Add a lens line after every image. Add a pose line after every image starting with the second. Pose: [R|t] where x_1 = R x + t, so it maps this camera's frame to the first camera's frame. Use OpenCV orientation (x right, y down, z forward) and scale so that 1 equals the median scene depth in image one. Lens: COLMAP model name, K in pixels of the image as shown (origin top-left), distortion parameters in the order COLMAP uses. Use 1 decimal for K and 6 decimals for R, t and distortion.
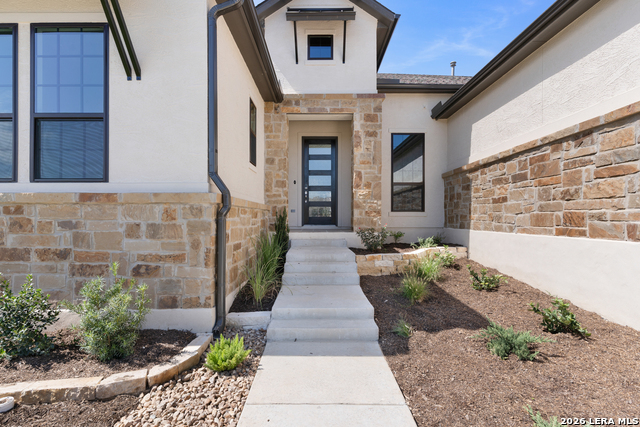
lens RADIAL K [[312.2, 0, 318.6], [0, 312.2, 217.9], [0, 0, 1]] dist [0.002346, -0.000506]
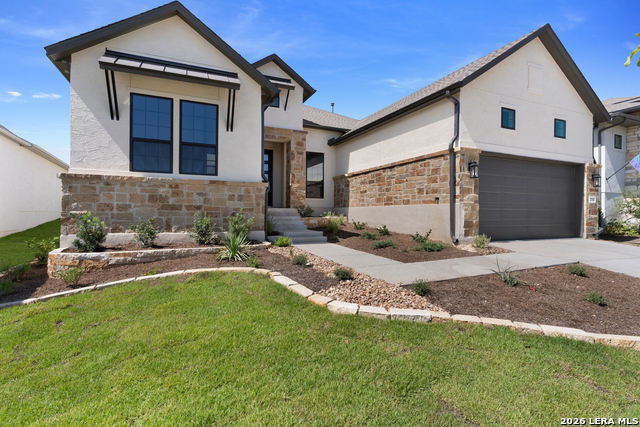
lens RADIAL K [[312.2, 0, 321.5], [0, 312.2, 213.1], [0, 0, 1]] dist [0.002346, -0.000506]
pose [[0.909539, 0.004567, 0.415593, -0.645680], [-0.004071, 0.999990, -0.002080, 0.107660], [-0.415598, 0.000200, 0.909548, -0.936721]]
